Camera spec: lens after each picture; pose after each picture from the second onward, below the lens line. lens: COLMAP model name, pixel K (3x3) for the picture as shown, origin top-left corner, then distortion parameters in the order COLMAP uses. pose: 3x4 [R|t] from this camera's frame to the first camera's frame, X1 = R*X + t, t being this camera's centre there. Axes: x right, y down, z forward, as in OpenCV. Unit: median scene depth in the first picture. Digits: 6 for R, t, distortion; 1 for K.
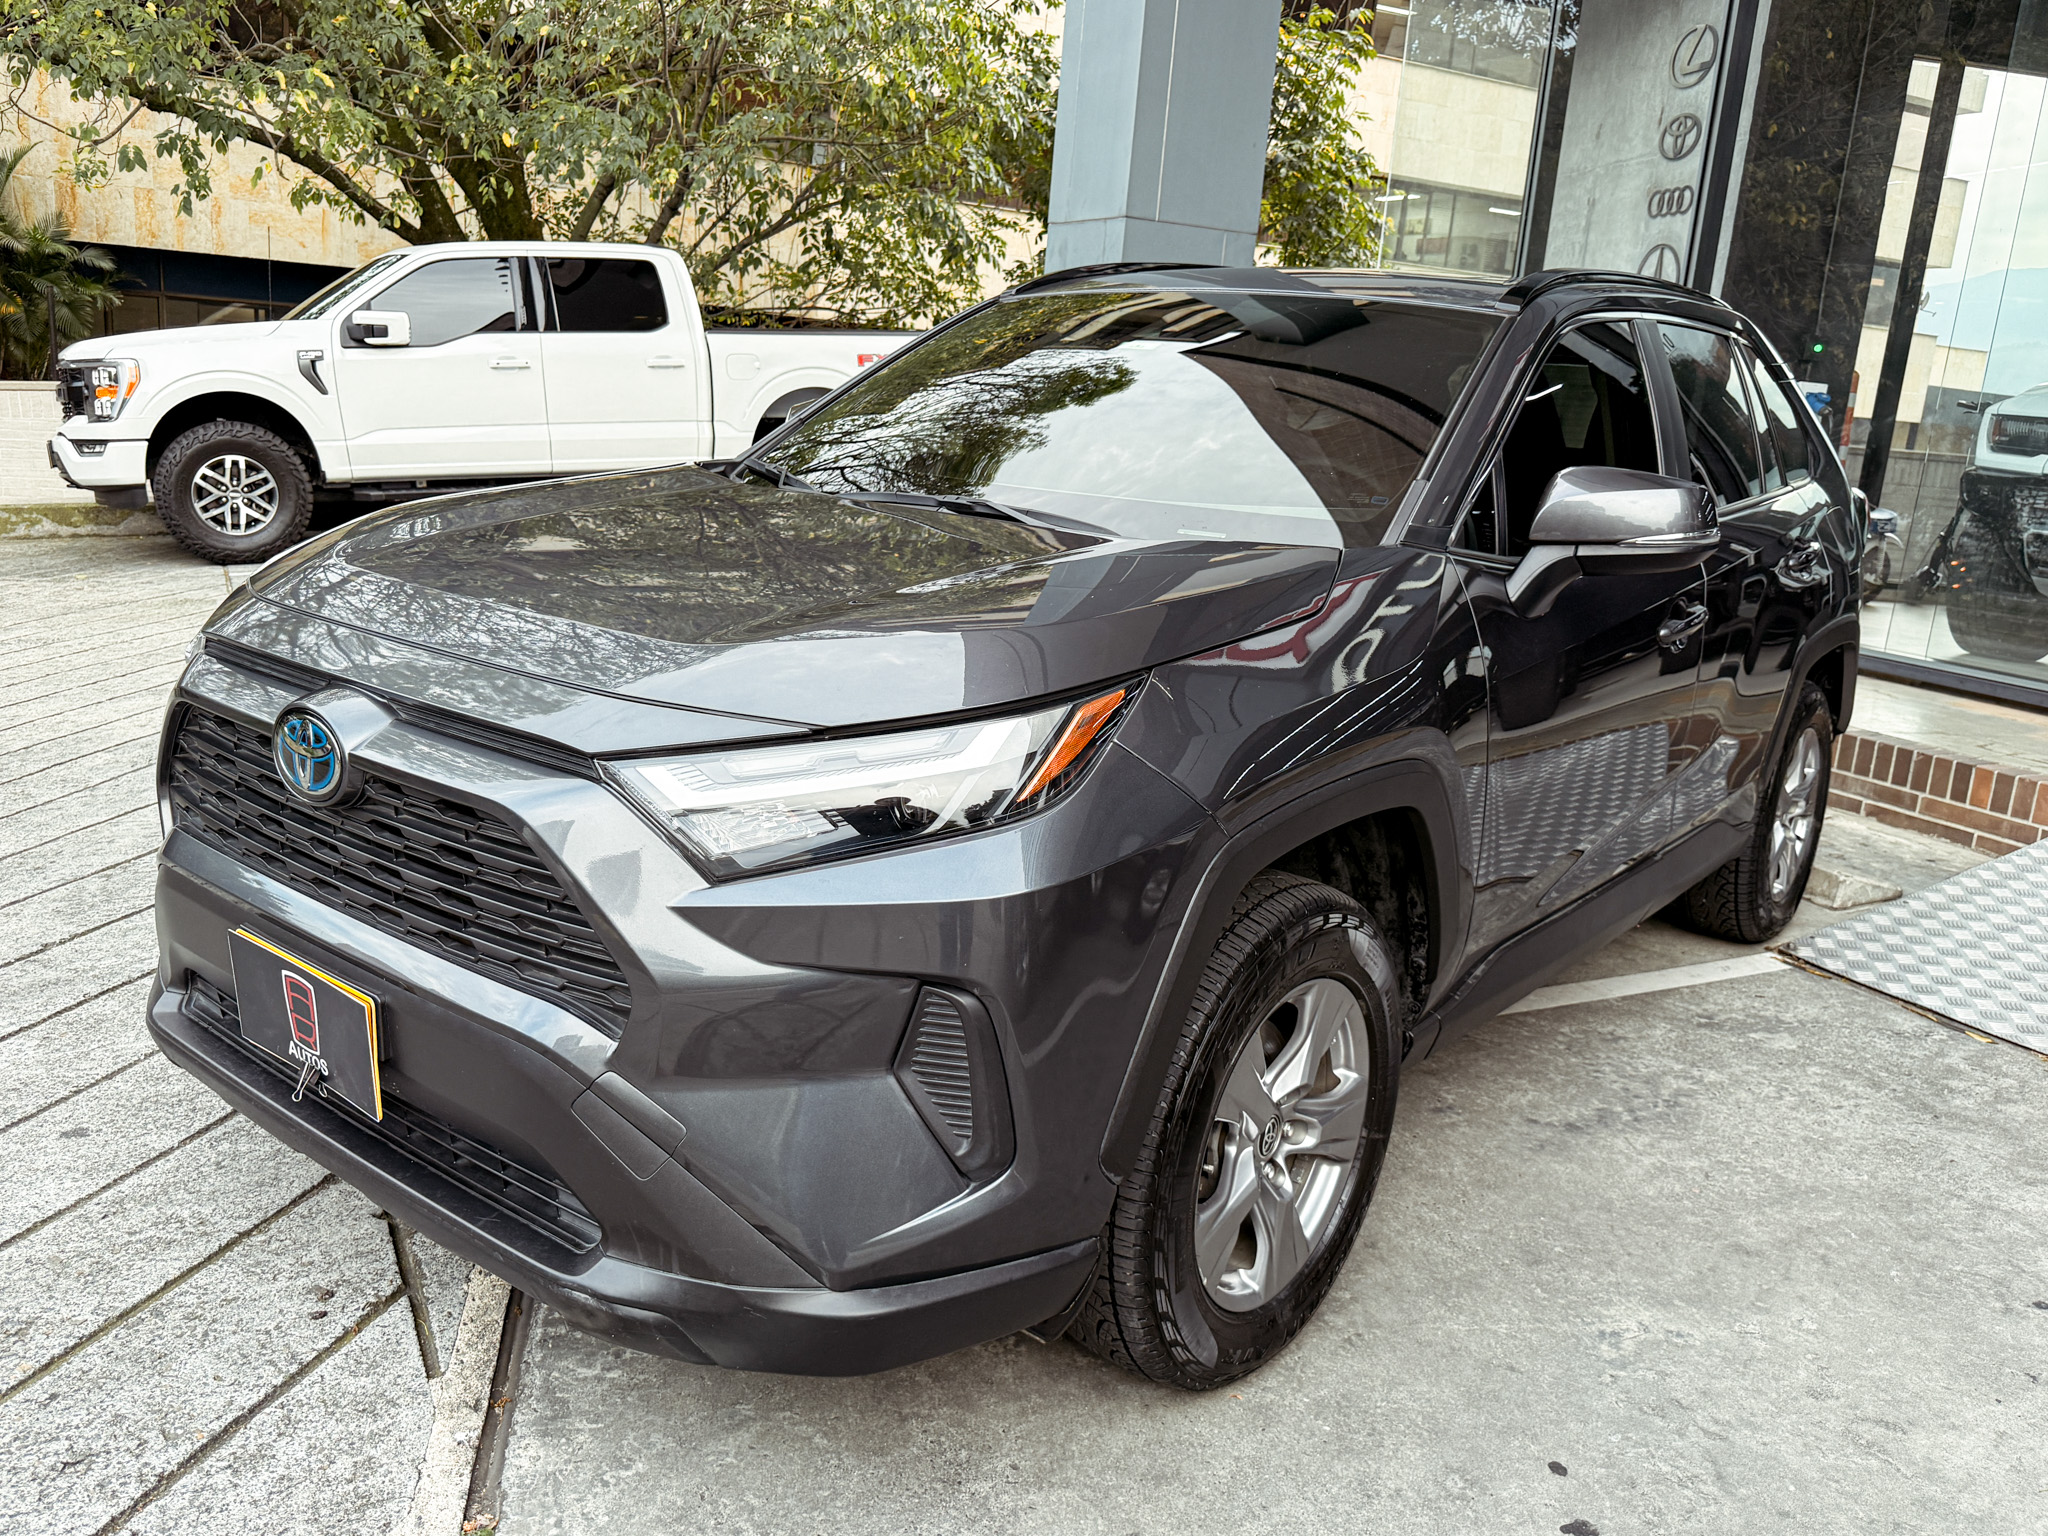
lens RADIAL K [[1441.4, 0, 1024.0], [0, 1441.4, 768.0], [0, 0, 1]] dist [0.031105, -0.043700]
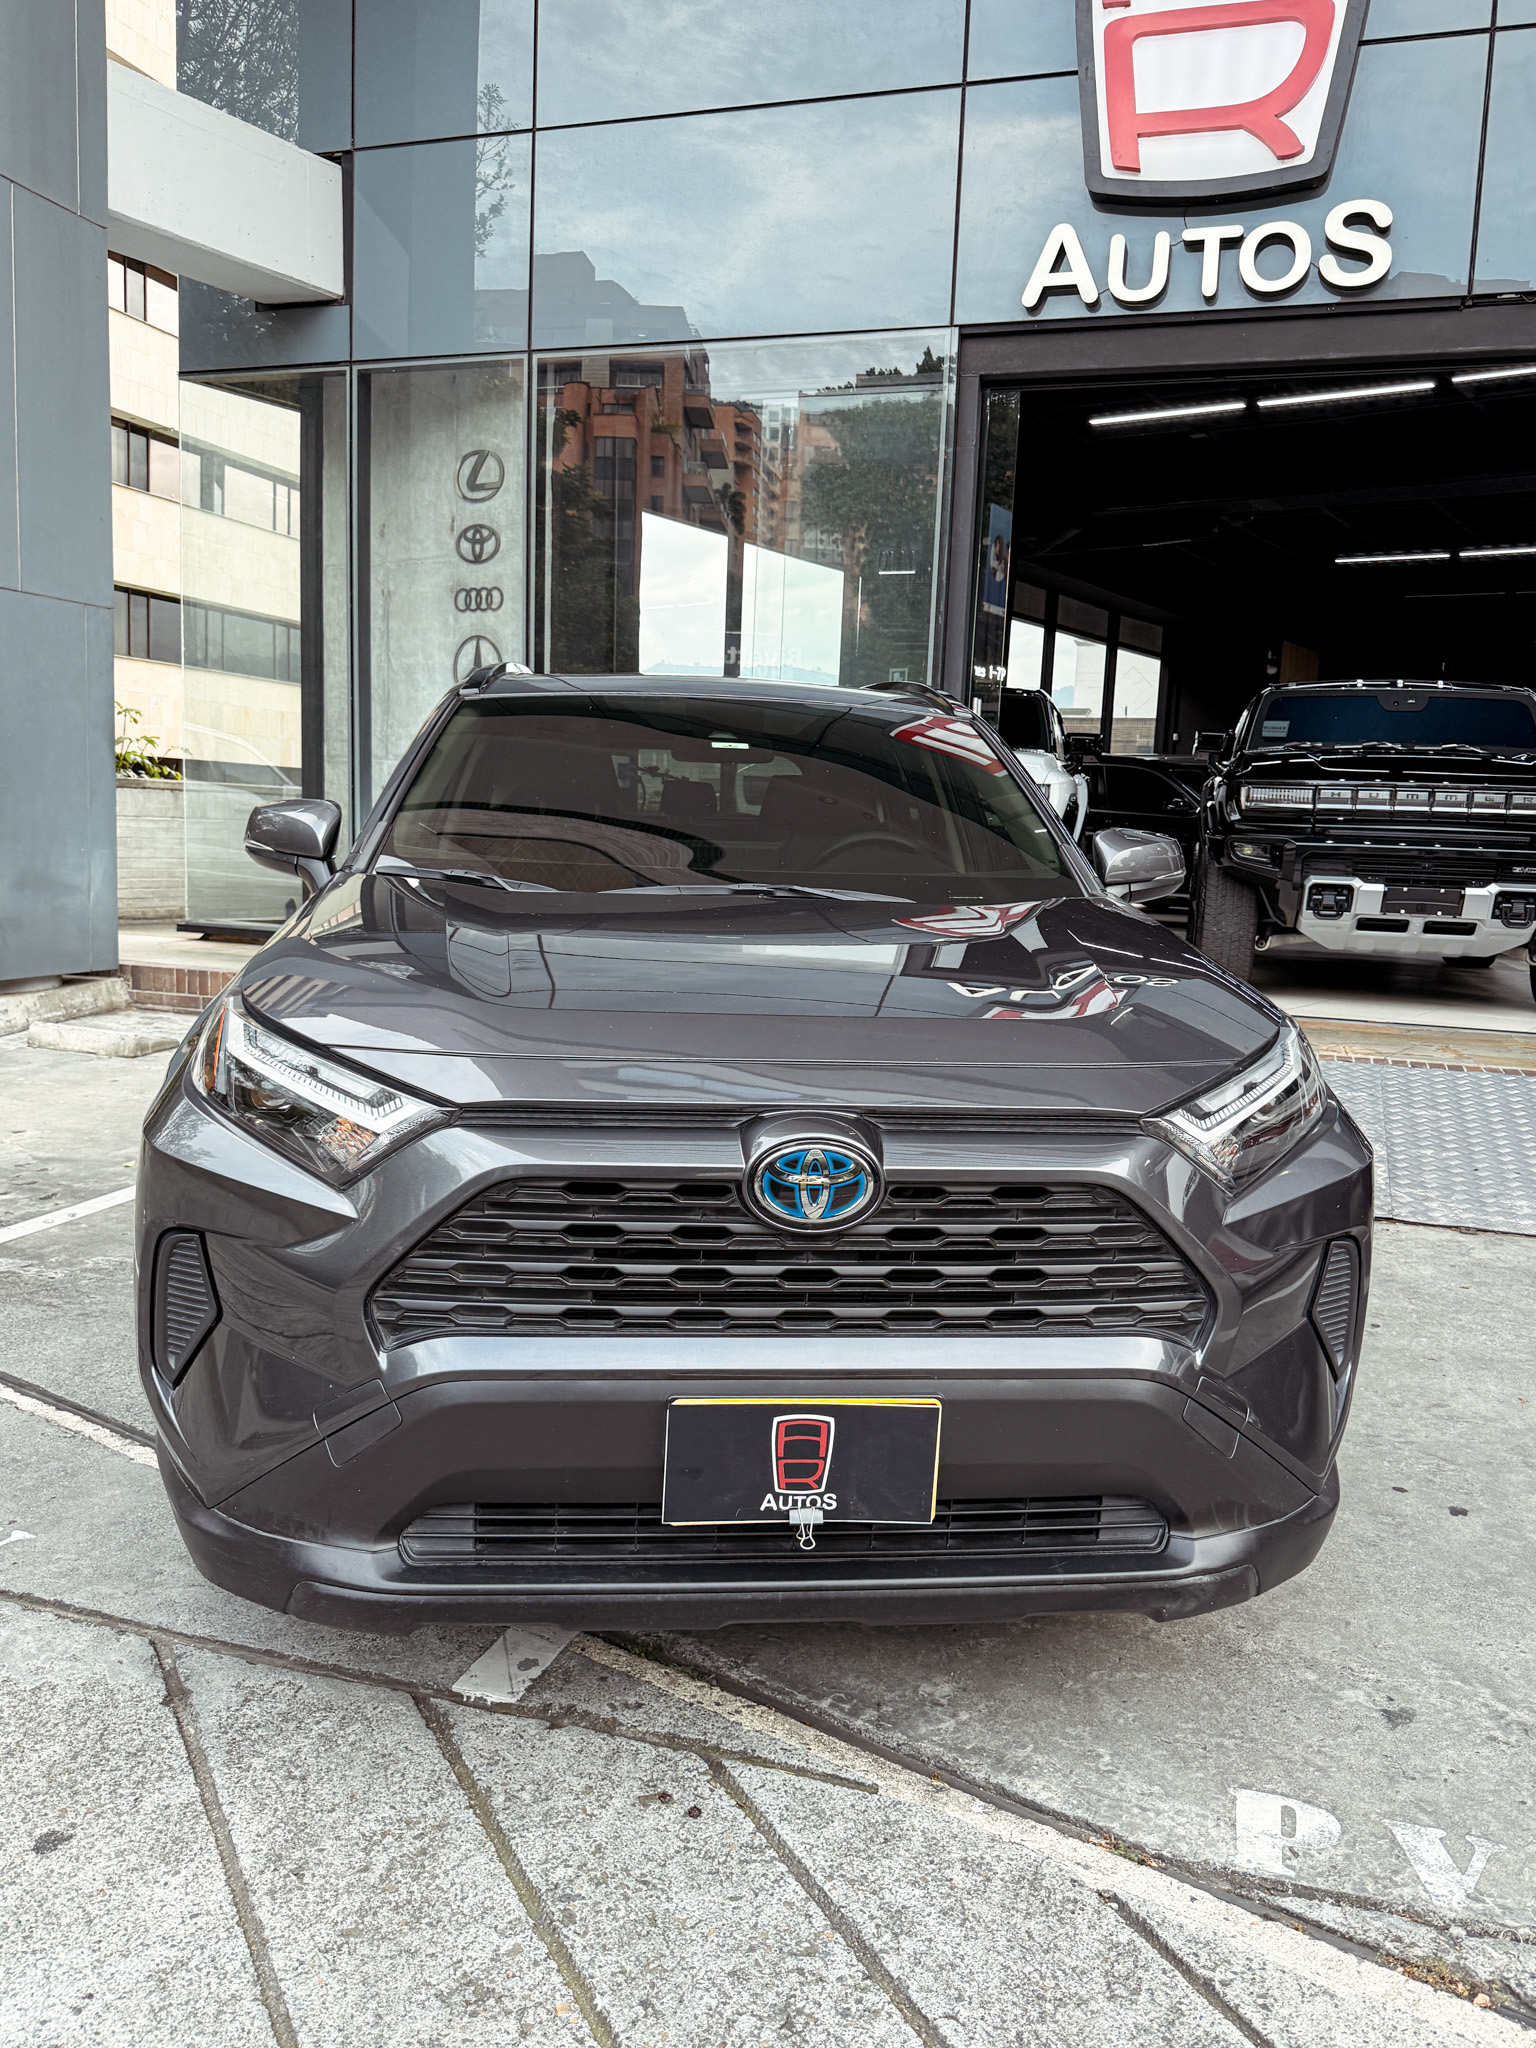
lens RADIAL K [[1441.4, 0, 768.0], [0, 1441.4, 1024.0], [0, 0, 1]] dist [0.031105, -0.043700]
pose [[0.733552, -0.131192, 0.666851, -0.192384], [0.179126, 0.983820, -0.003493, -0.018169], [-0.655603, 0.122013, 0.745183, 0.046808]]
